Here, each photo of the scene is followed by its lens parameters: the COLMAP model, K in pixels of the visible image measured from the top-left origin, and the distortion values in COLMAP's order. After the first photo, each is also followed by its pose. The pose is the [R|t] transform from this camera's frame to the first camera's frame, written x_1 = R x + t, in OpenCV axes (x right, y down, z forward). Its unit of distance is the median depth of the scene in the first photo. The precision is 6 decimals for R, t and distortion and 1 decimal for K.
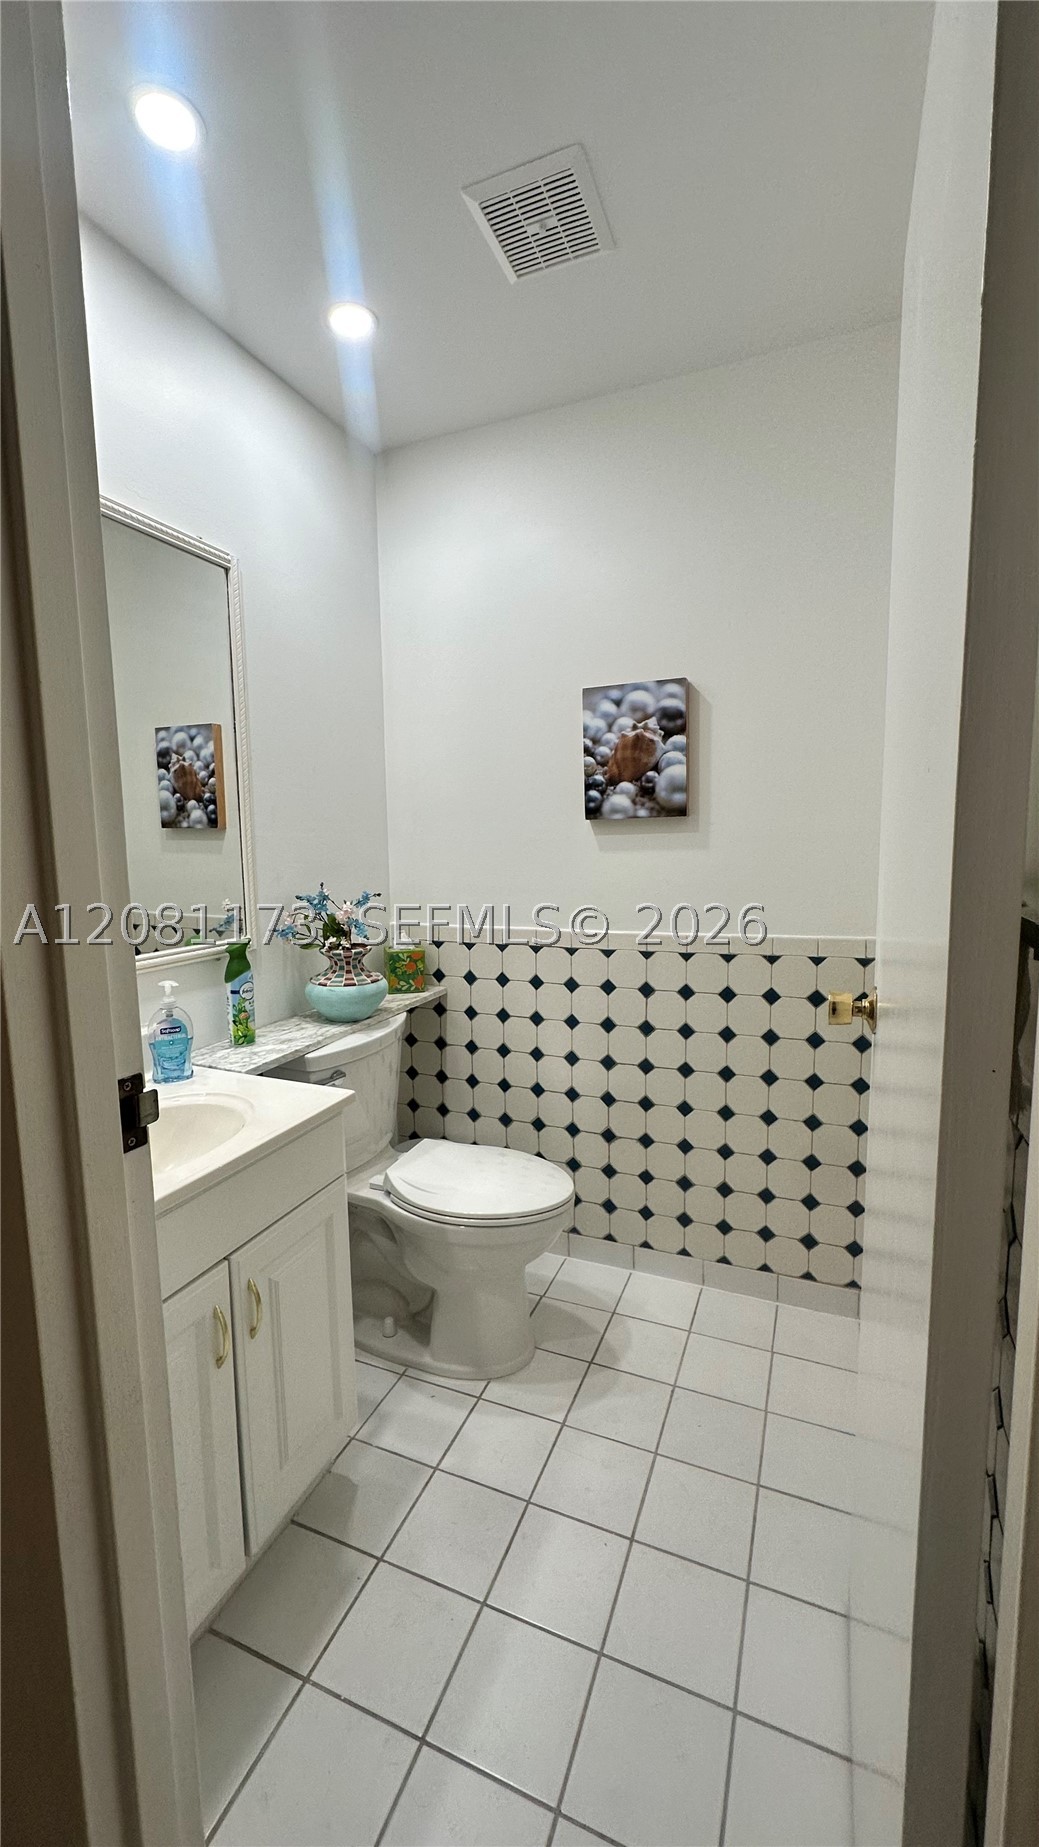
lens RADIAL K [[734.1, 0, 519.8], [0, 734.1, 922.0], [0, 0, 1]] dist [-0.002433, 0.000861]
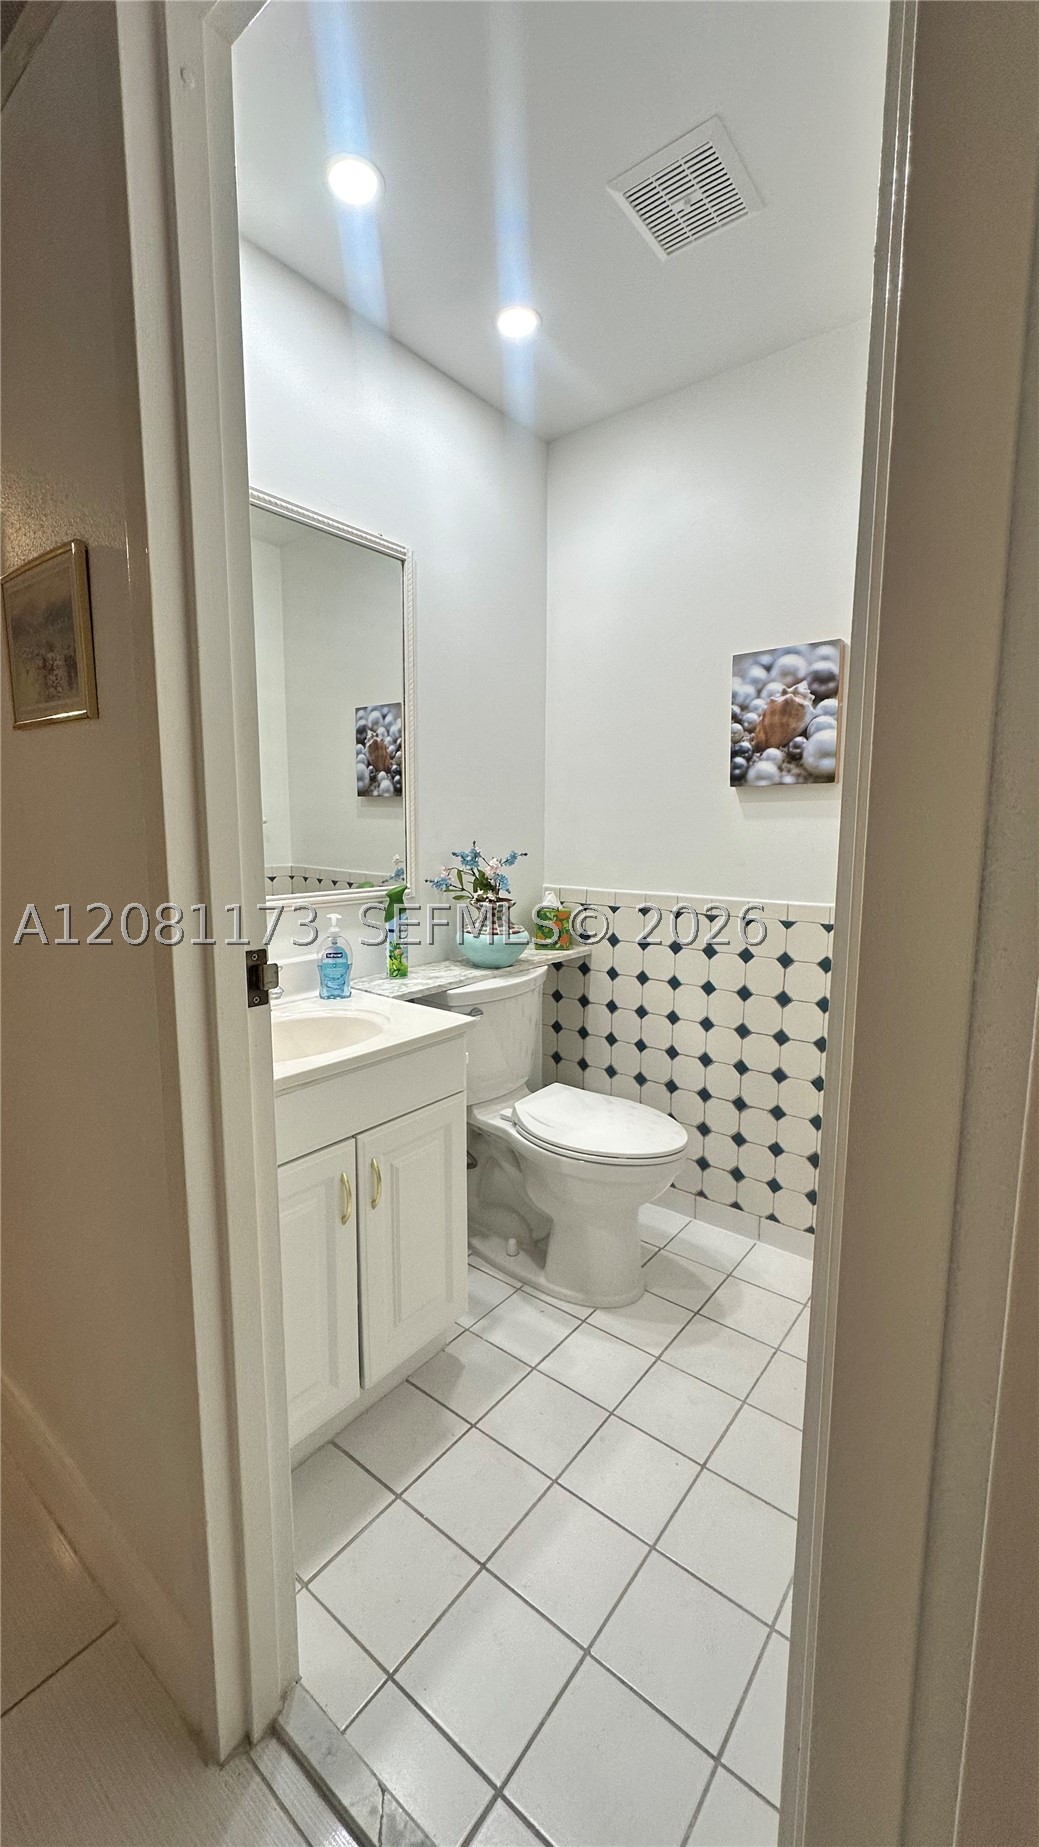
lens RADIAL K [[734.1, 0, 517.9], [0, 734.1, 920.2], [0, 0, 1]] dist [-0.002433, 0.000861]
pose [[0.962567, 0.053446, -0.265722, 0.099617], [-0.048959, 0.998525, 0.023484, 0.038428], [0.266585, -0.009595, 0.963764, -0.053713]]
